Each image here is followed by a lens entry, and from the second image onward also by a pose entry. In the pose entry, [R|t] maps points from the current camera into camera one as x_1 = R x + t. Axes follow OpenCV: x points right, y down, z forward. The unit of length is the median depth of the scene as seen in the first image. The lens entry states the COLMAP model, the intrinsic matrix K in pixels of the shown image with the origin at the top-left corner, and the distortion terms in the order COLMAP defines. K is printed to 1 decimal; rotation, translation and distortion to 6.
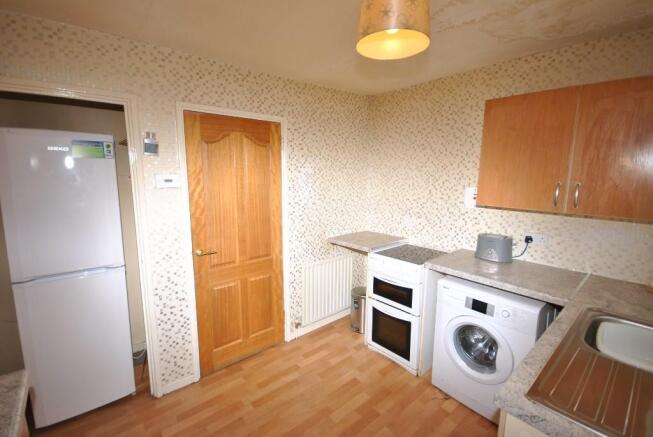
lens RADIAL K [[286.6, 0, 326.9], [0, 286.6, 215.1], [0, 0, 1]] dist [0.011430, -0.013120]
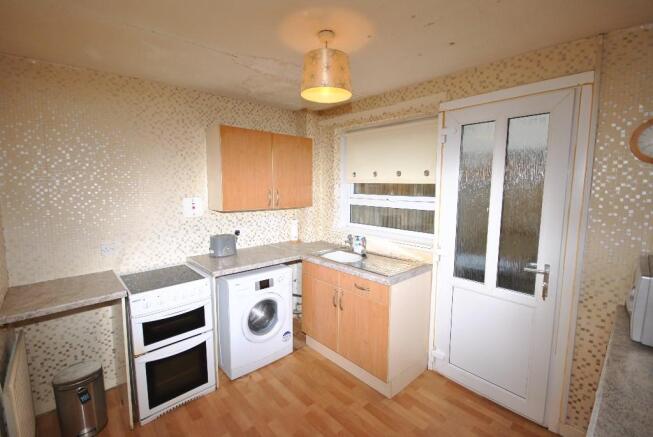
lens RADIAL K [[286.6, 0, 326.9], [0, 286.6, 215.1], [0, 0, 1]] dist [0.011430, -0.013120]
pose [[-0.029683, -0.109309, 0.993564, -0.622239], [0.144159, 0.983142, 0.112469, -0.085662], [-0.989109, 0.146569, -0.013425, 0.557032]]
